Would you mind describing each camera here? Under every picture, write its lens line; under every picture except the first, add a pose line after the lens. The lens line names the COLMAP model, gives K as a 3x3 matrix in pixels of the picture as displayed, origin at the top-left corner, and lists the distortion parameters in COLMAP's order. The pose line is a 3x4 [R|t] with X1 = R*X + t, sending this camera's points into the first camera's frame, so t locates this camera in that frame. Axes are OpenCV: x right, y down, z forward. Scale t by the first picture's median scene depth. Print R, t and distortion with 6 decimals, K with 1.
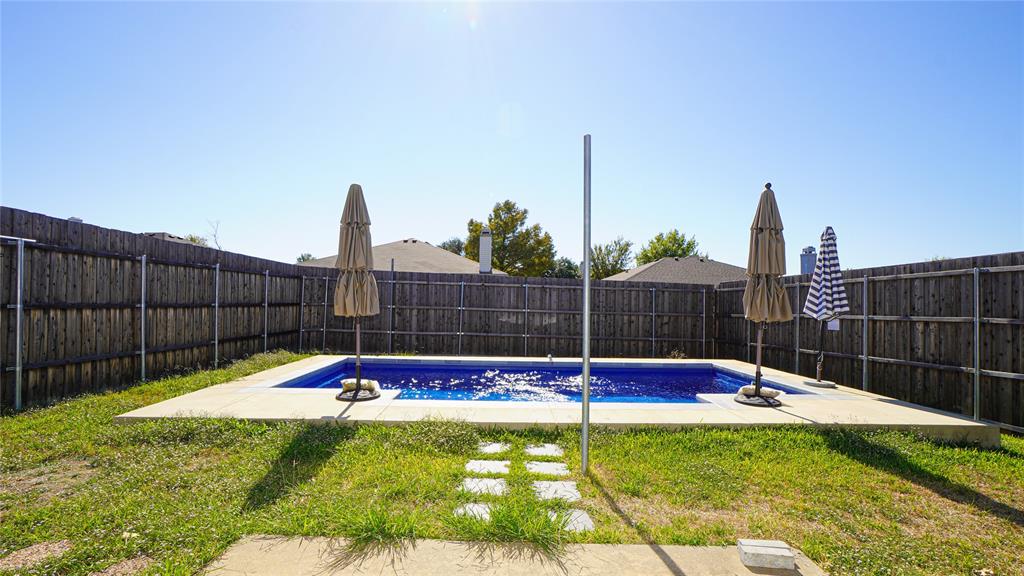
lens RADIAL K [[462.1, 0, 507.3], [0, 462.1, 286.3], [0, 0, 1]] dist [-0.062655, 0.024809]
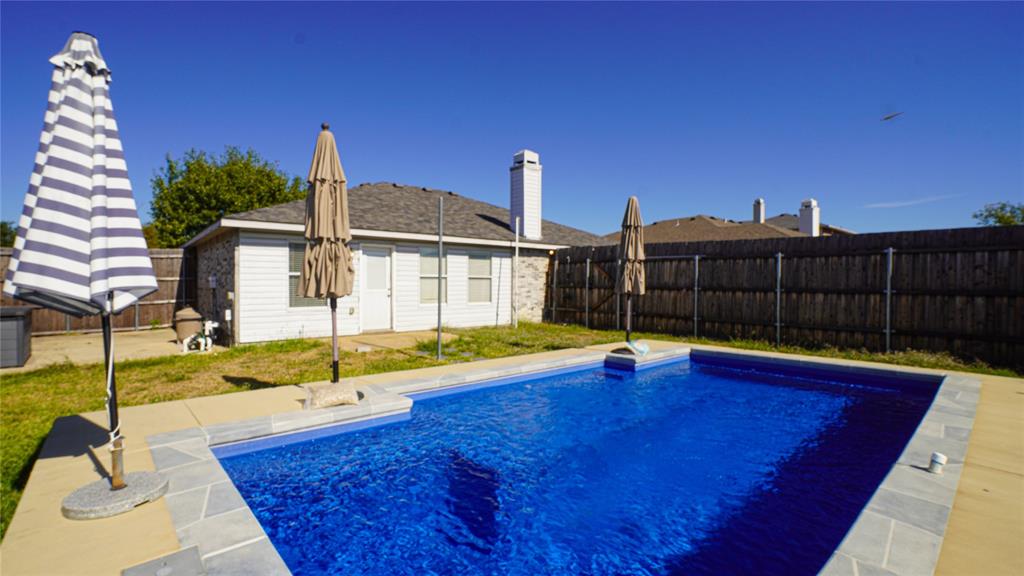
lens RADIAL K [[462.1, 0, 507.3], [0, 462.1, 286.3], [0, 0, 1]] dist [-0.062655, 0.024809]
pose [[-0.769817, -0.017209, -0.638032, 0.648480], [0.002554, 0.999545, -0.030042, 0.065143], [0.638259, -0.024757, -0.769423, 1.424343]]
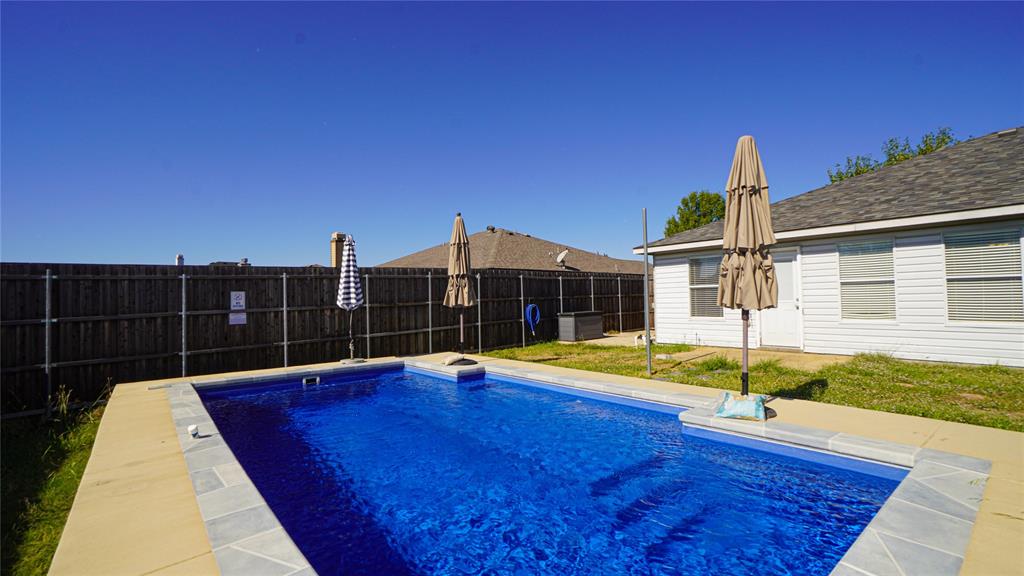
lens RADIAL K [[462.1, 0, 507.3], [0, 462.1, 286.3], [0, 0, 1]] dist [-0.062655, 0.024809]
pose [[-0.598537, 0.015601, 0.800944, -0.565690], [-0.015507, 0.999397, -0.031055, 0.042461], [-0.800945, -0.031008, -0.597934, 1.395944]]
